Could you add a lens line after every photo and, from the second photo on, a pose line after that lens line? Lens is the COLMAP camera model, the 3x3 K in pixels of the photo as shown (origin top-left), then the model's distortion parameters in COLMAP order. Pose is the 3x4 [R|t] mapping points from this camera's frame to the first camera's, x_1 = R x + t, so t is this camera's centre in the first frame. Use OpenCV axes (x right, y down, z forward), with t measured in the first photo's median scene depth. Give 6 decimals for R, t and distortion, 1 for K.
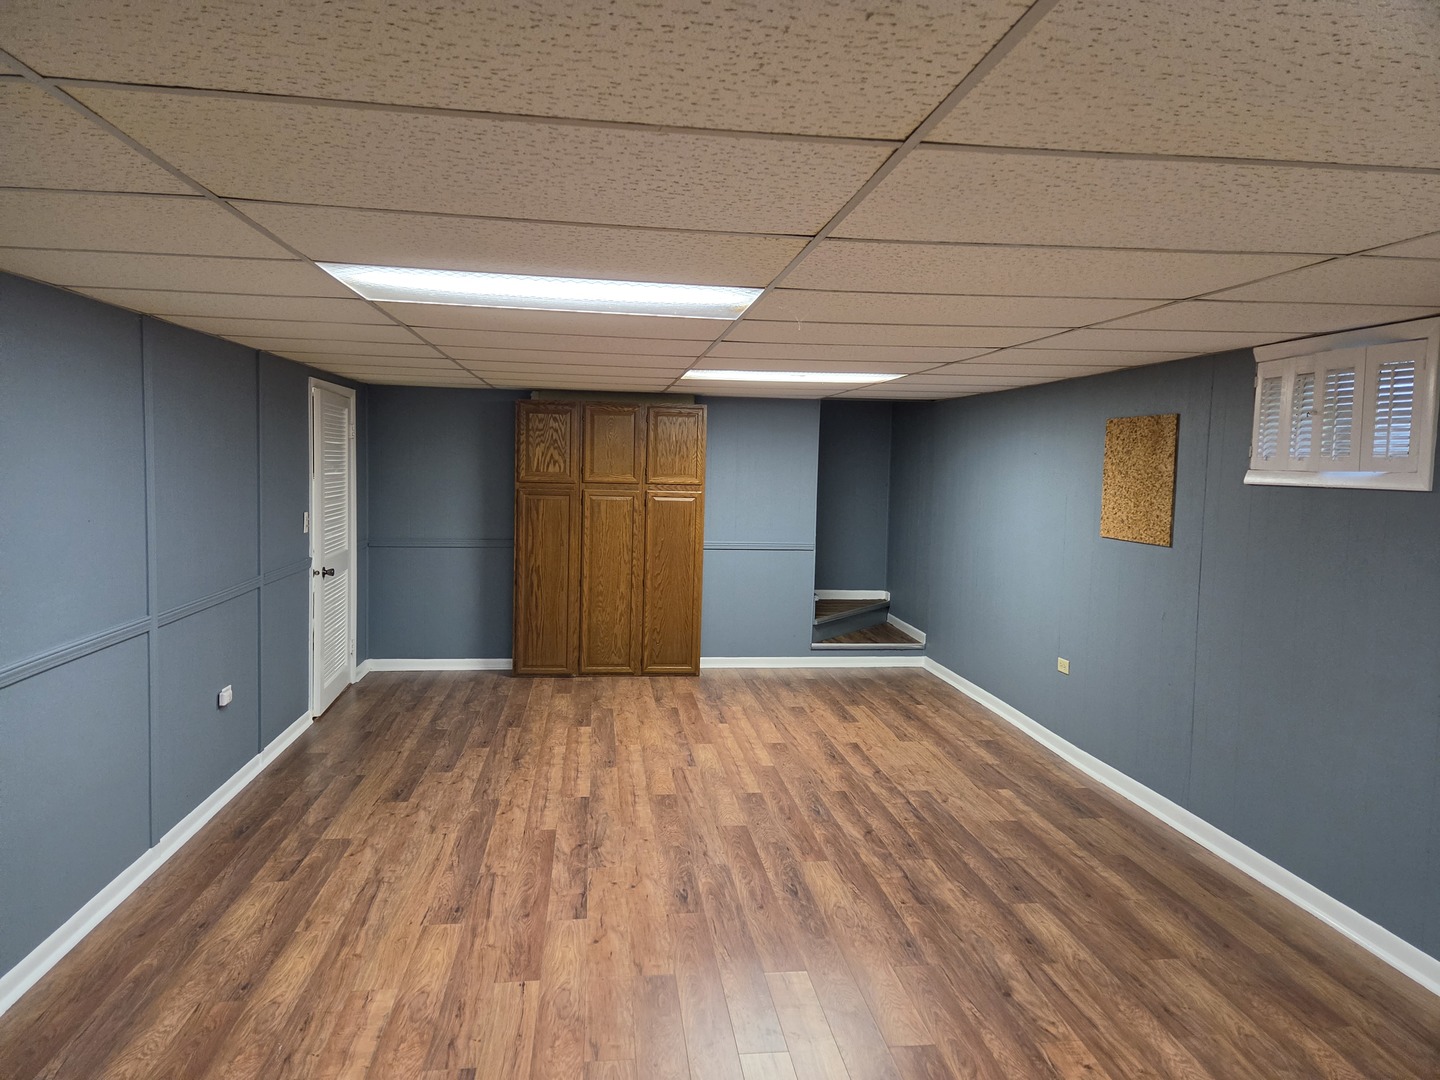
lens RADIAL K [[974.0, 0, 721.3], [0, 974.0, 538.3], [0, 0, 1]] dist [0.082654, -0.058918]
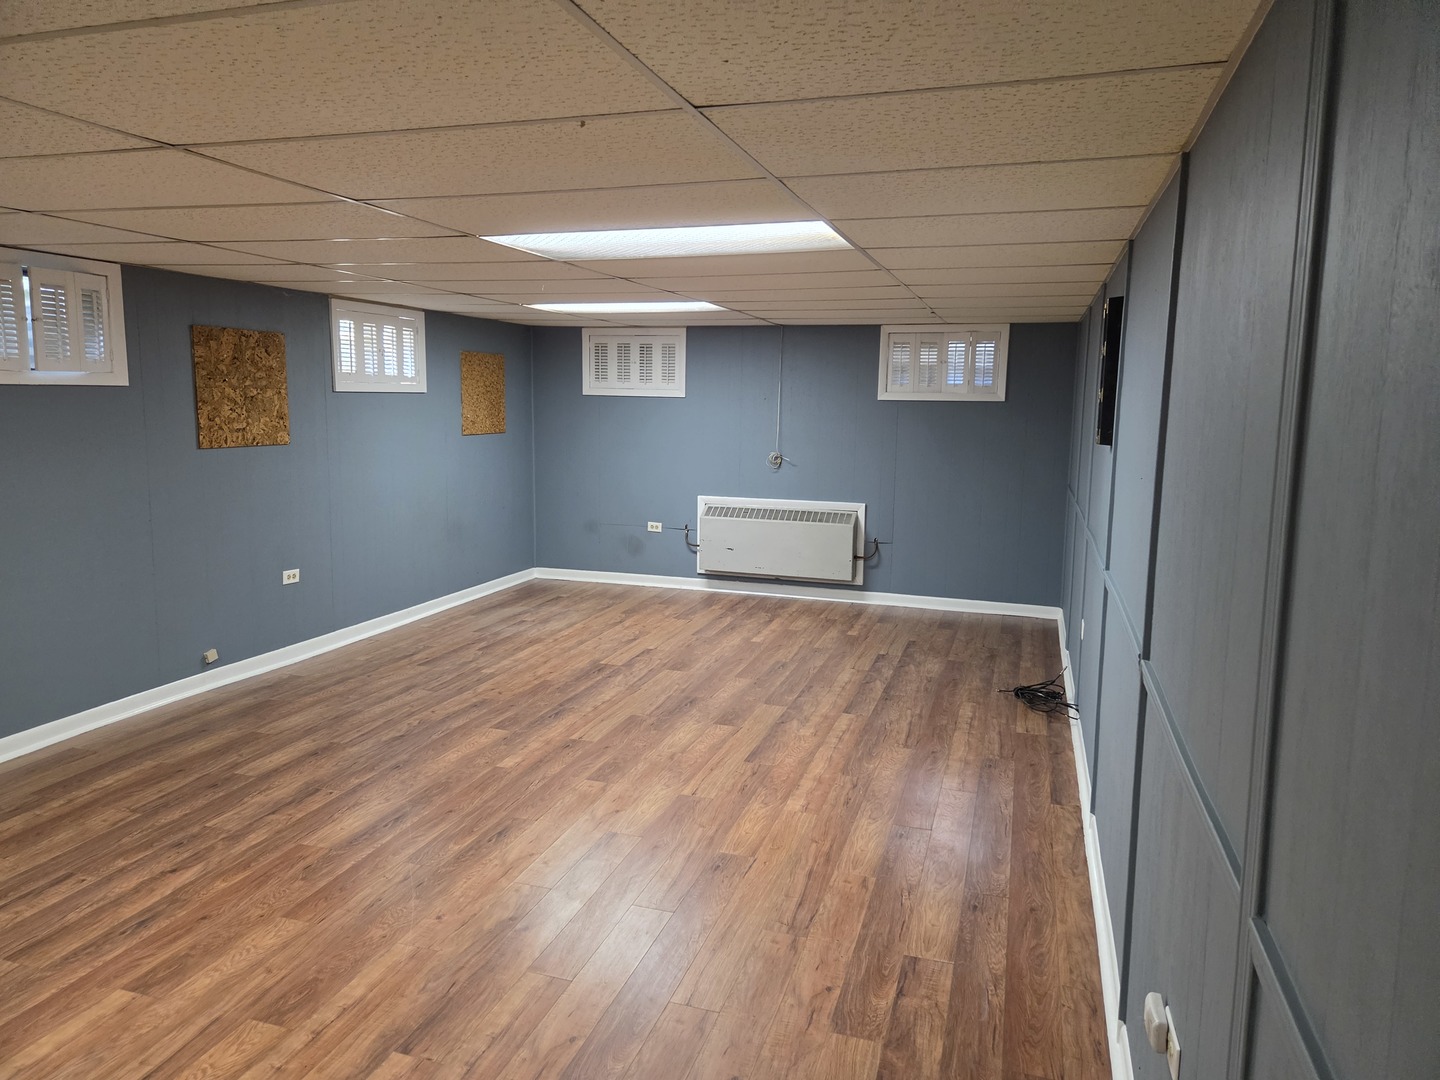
lens RADIAL K [[974.0, 0, 721.3], [0, 974.0, 538.3], [0, 0, 1]] dist [0.082654, -0.058918]
pose [[-0.907913, -0.095244, 0.408195, -0.613116], [-0.000551, 0.974112, 0.226064, -0.139310], [-0.419159, 0.205022, -0.884462, 1.734868]]
